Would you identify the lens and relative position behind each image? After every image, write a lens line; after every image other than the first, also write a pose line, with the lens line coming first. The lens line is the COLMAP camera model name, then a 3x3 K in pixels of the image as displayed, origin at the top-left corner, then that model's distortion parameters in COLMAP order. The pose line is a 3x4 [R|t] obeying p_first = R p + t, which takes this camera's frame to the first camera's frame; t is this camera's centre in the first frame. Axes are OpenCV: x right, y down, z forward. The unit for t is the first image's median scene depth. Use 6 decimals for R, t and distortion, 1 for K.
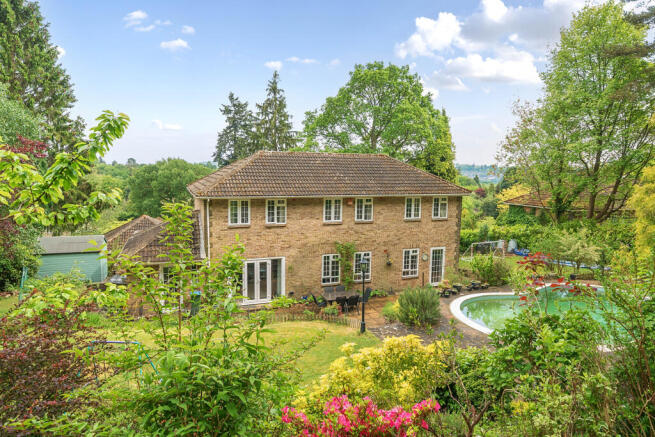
lens RADIAL K [[414.9, 0, 327.5], [0, 414.9, 218.5], [0, 0, 1]] dist [-0.000951, -0.000237]
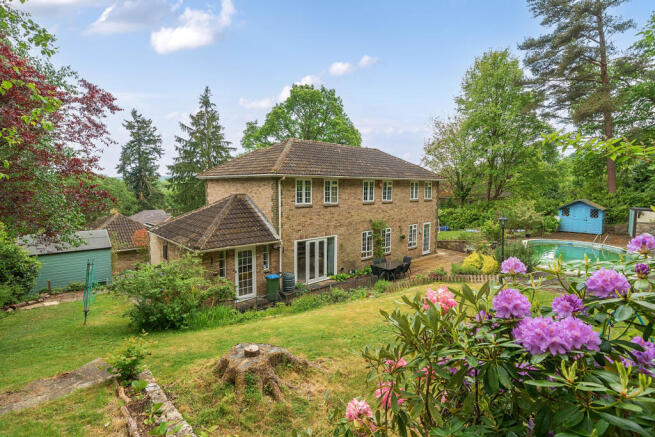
lens RADIAL K [[317.7, 0, 327.5], [0, 317.7, 218.5], [0, 0, 1]] dist [0.002553, 0.000375]
pose [[0.927417, -0.047821, 0.370960, -0.374801], [0.053517, 0.998554, -0.005072, 0.047419], [-0.370181, 0.024557, 0.928635, 0.227716]]
